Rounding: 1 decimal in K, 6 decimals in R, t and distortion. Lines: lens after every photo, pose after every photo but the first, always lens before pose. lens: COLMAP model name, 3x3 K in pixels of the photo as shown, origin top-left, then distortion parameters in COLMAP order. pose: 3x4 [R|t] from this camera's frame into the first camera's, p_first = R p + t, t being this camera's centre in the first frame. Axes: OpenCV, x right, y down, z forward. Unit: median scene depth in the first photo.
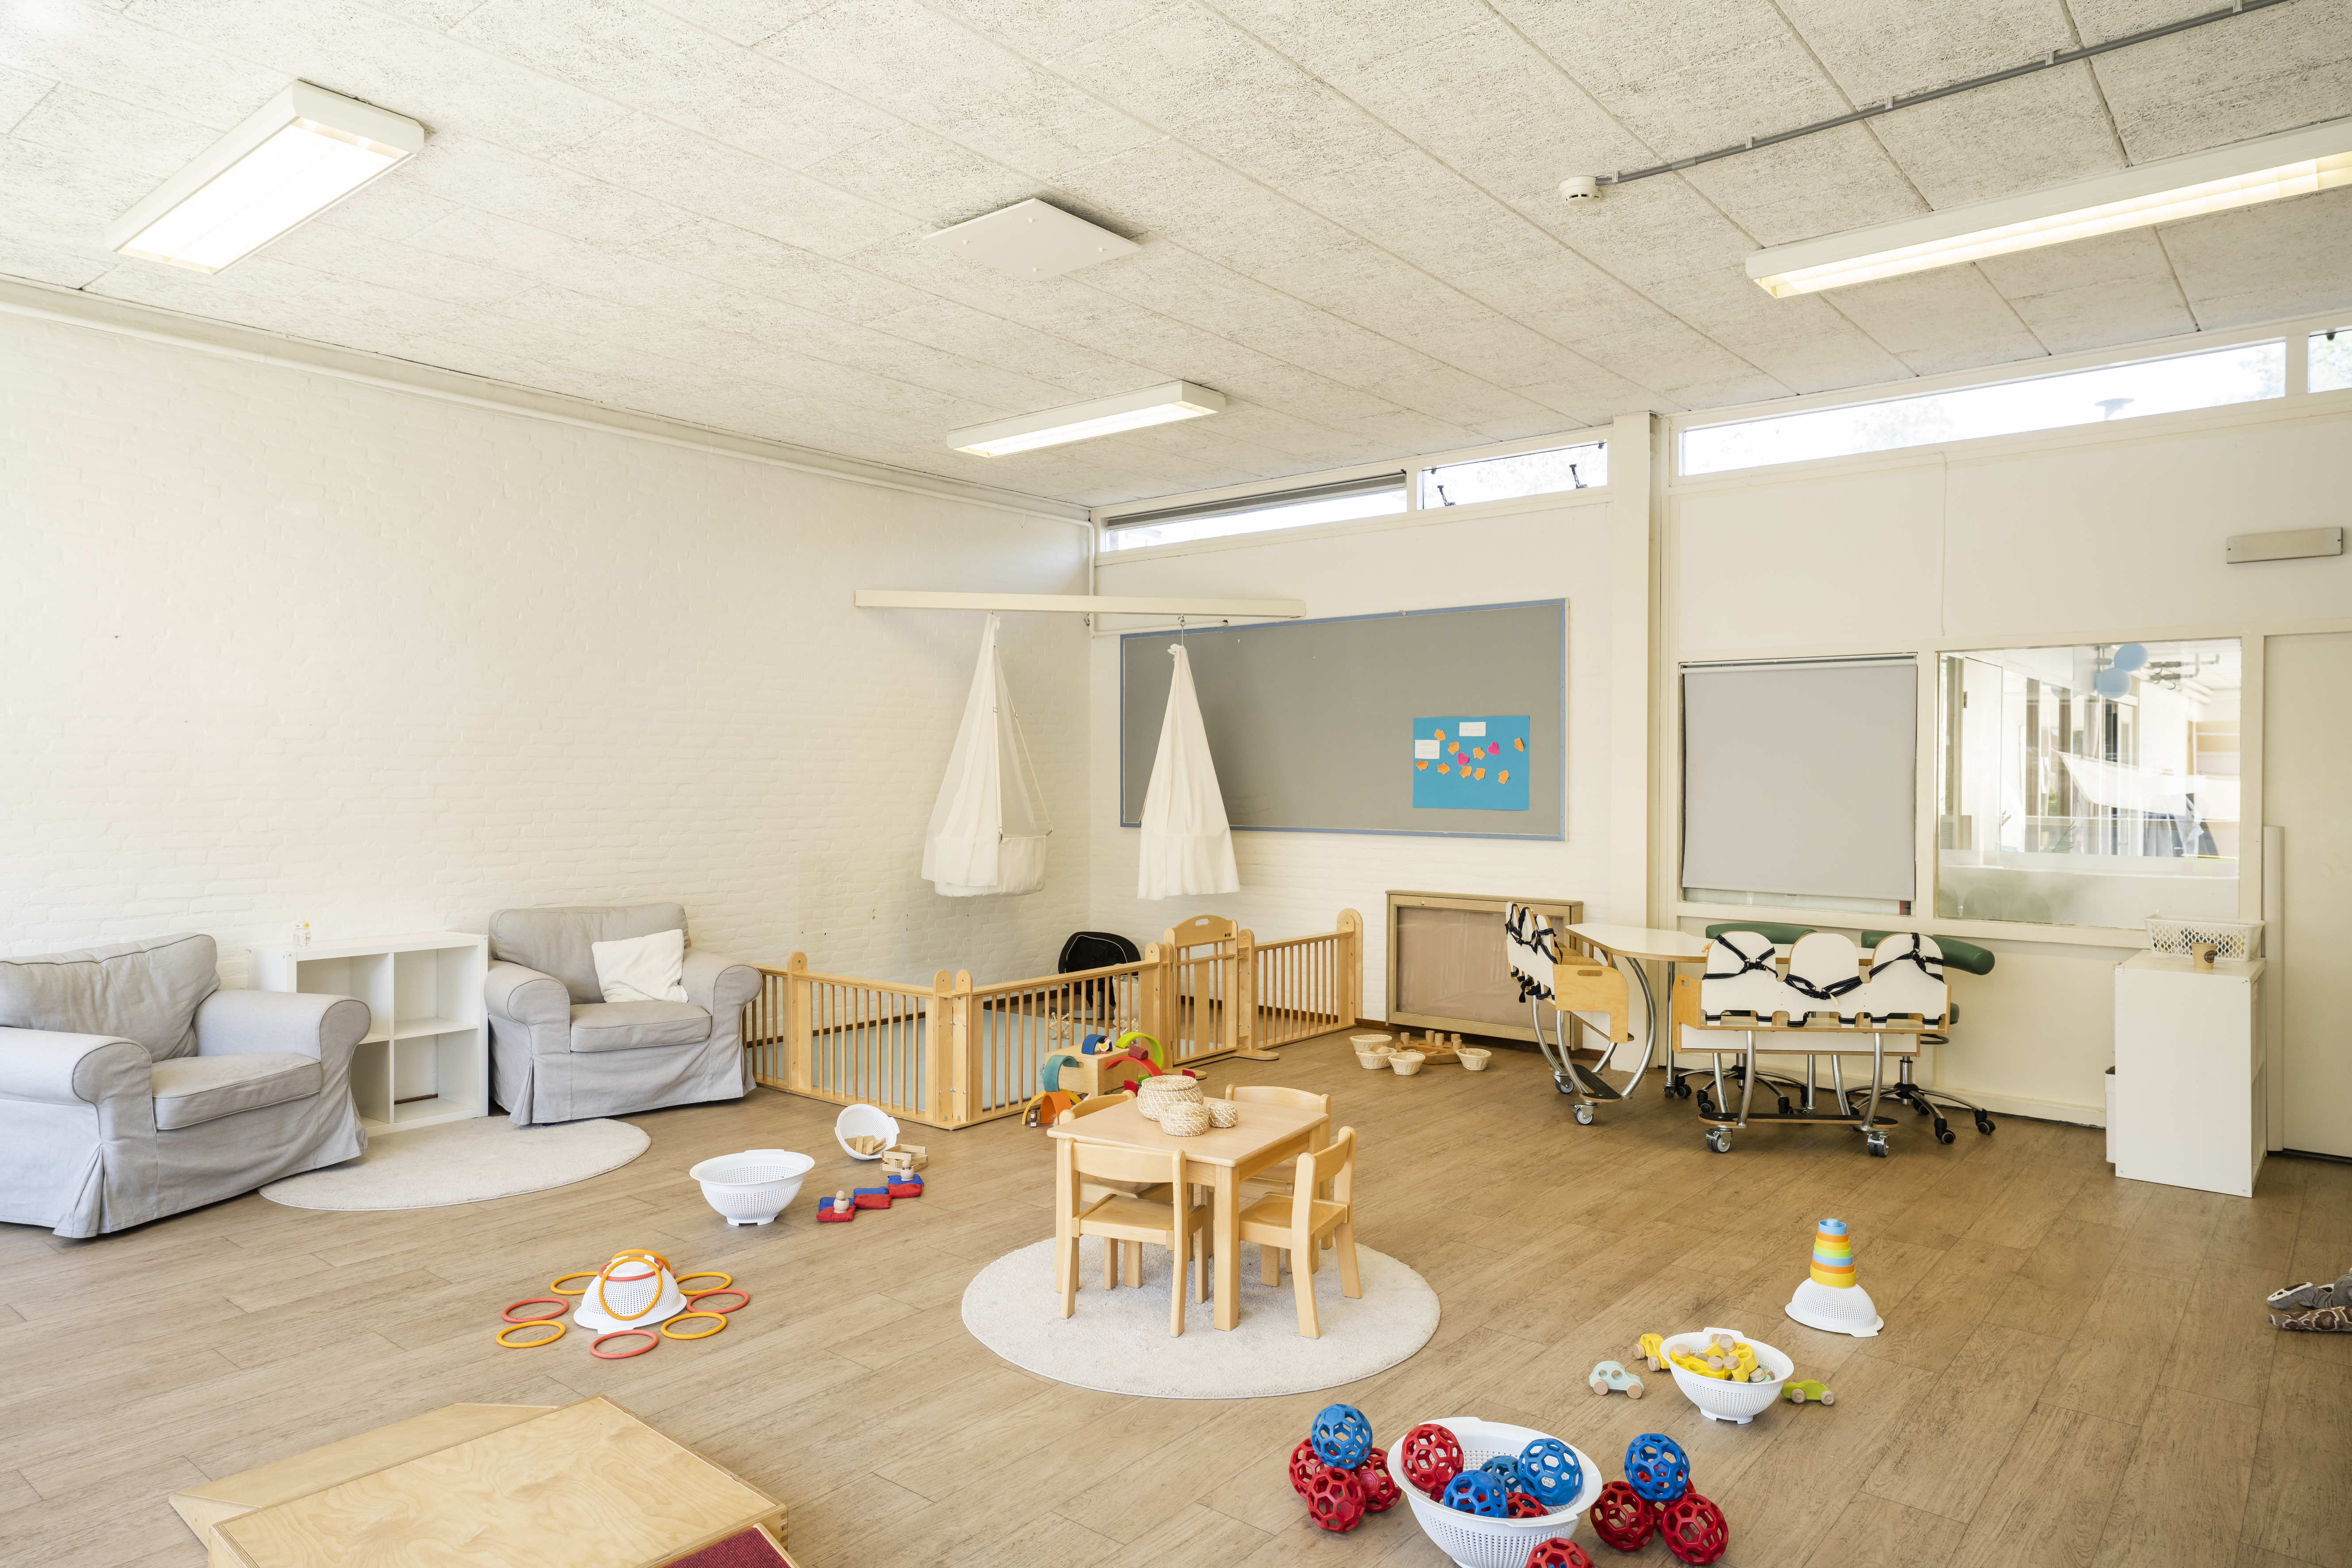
lens RADIAL K [[1453.3, 0, 1171.9], [0, 1453.3, 778.2], [0, 0, 1]] dist [0.002039, -0.000032]
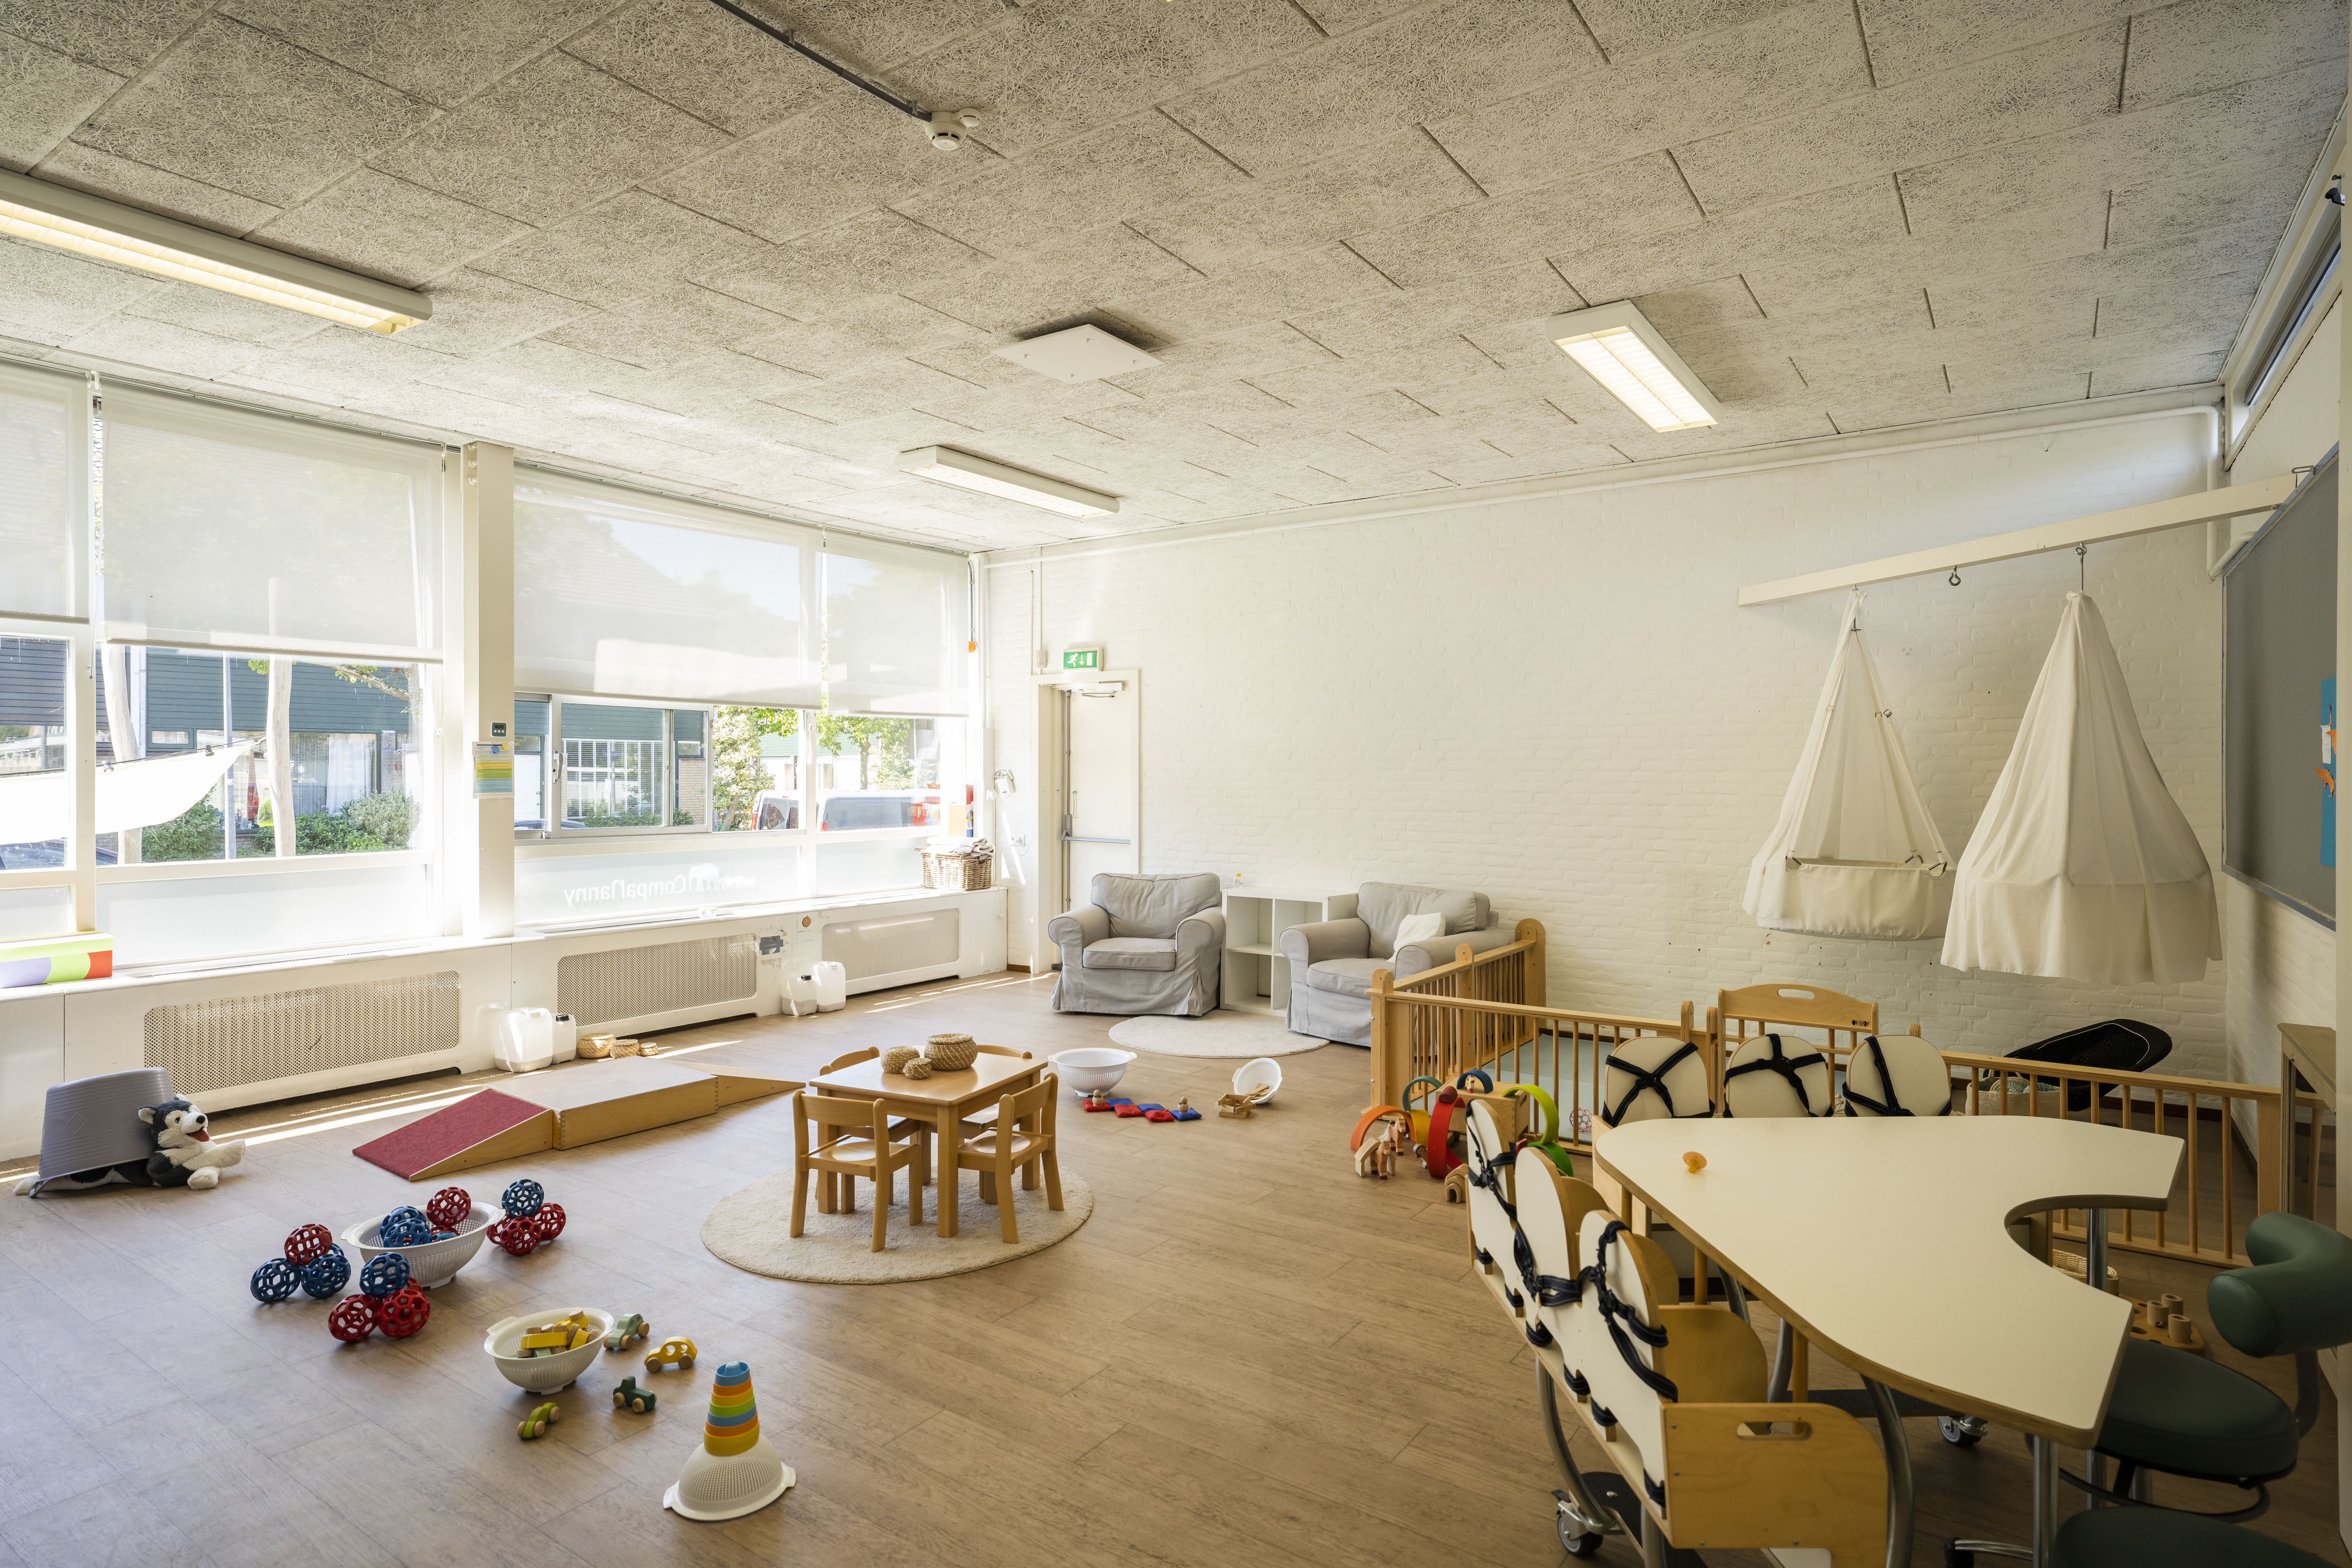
lens RADIAL K [[1242.4, 0, 1171.4], [0, 1242.4, 777.9], [0, 0, 1]] dist [-0.000369, -0.000047]
pose [[0.086531, 0.007975, -0.996217, 0.872501], [-0.008217, 0.999940, 0.007292, -0.018074], [0.996215, 0.007555, 0.086592, 0.894928]]
